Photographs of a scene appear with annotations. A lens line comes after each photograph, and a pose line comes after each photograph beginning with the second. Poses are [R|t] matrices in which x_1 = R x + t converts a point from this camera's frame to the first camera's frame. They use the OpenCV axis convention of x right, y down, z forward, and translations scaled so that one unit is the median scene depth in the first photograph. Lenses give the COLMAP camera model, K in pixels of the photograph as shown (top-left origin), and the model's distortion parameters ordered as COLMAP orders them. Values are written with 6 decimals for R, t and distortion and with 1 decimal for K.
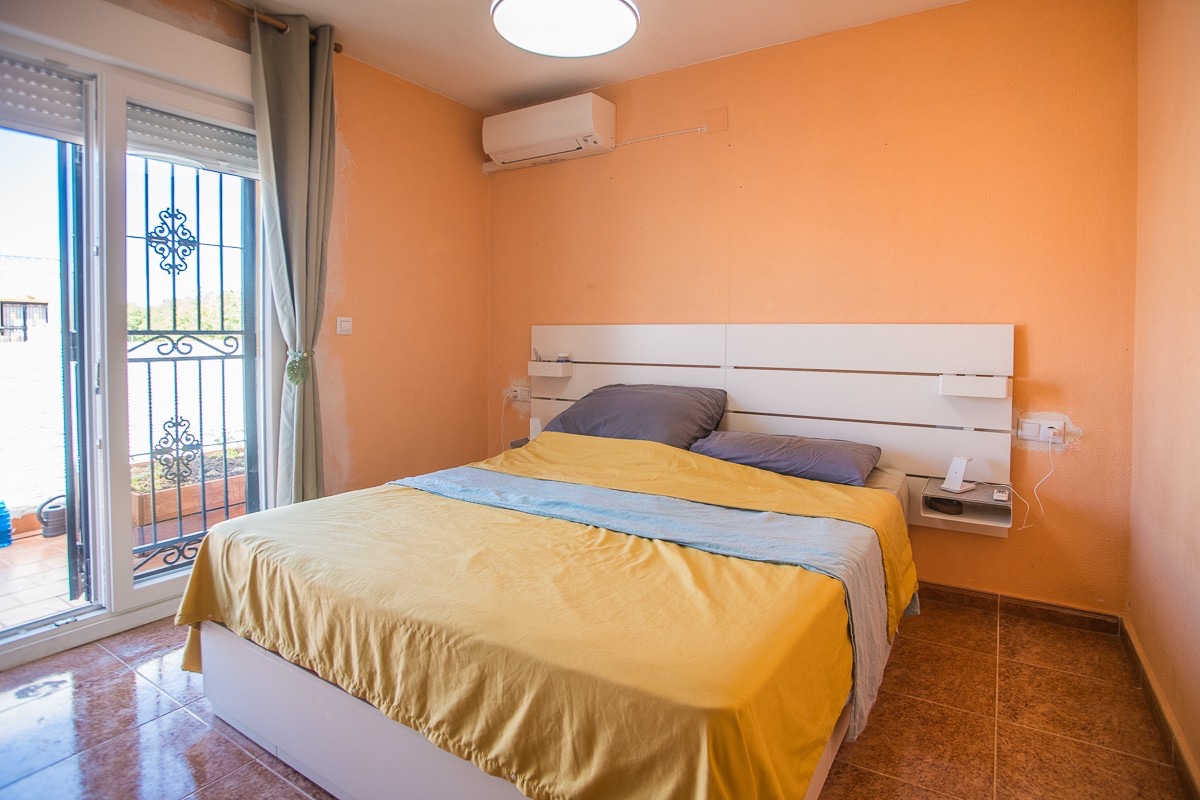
lens RADIAL K [[600.1, 0, 612.2], [0, 600.1, 388.8], [0, 0, 1]] dist [-0.088202, 0.042696]
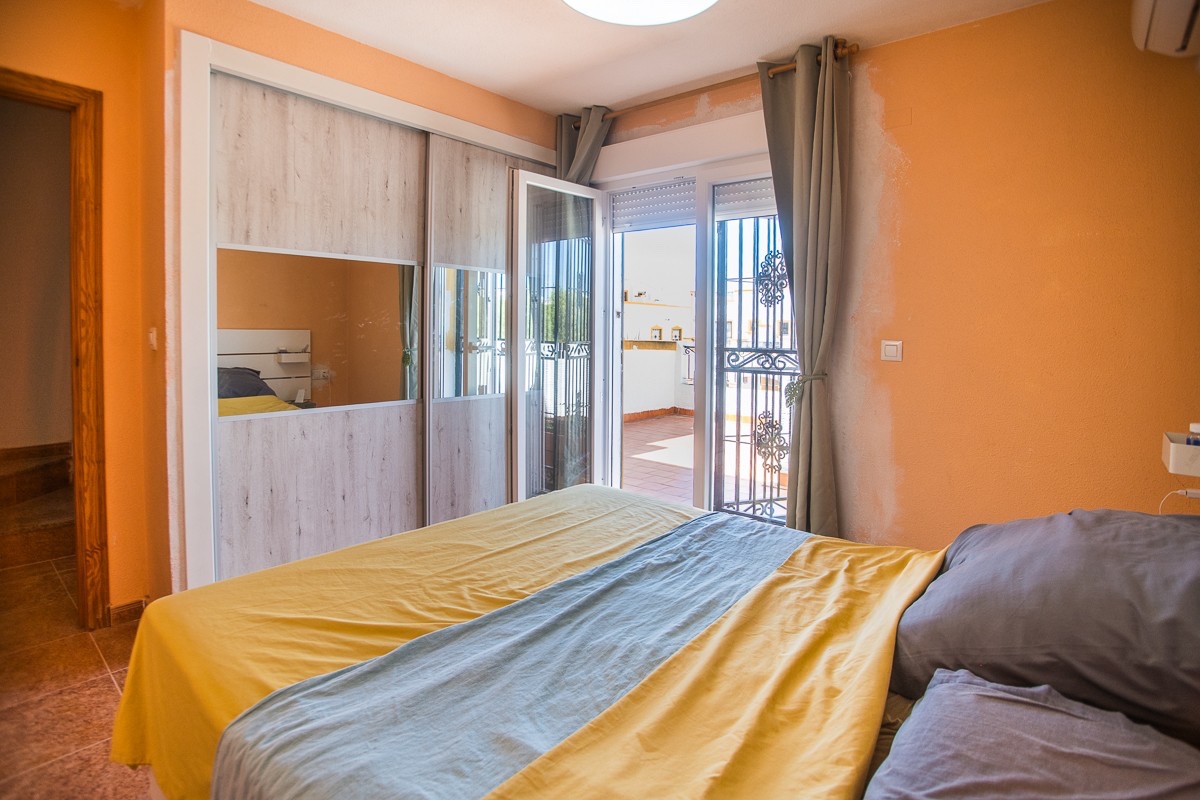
lens RADIAL K [[600.1, 0, 612.2], [0, 600.1, 388.8], [0, 0, 1]] dist [-0.088202, 0.042696]
pose [[-0.121012, 0.091013, -0.988470, 0.663533], [-0.106173, 0.988889, 0.104050, -0.141065], [0.986957, 0.117540, -0.110005, 1.006498]]
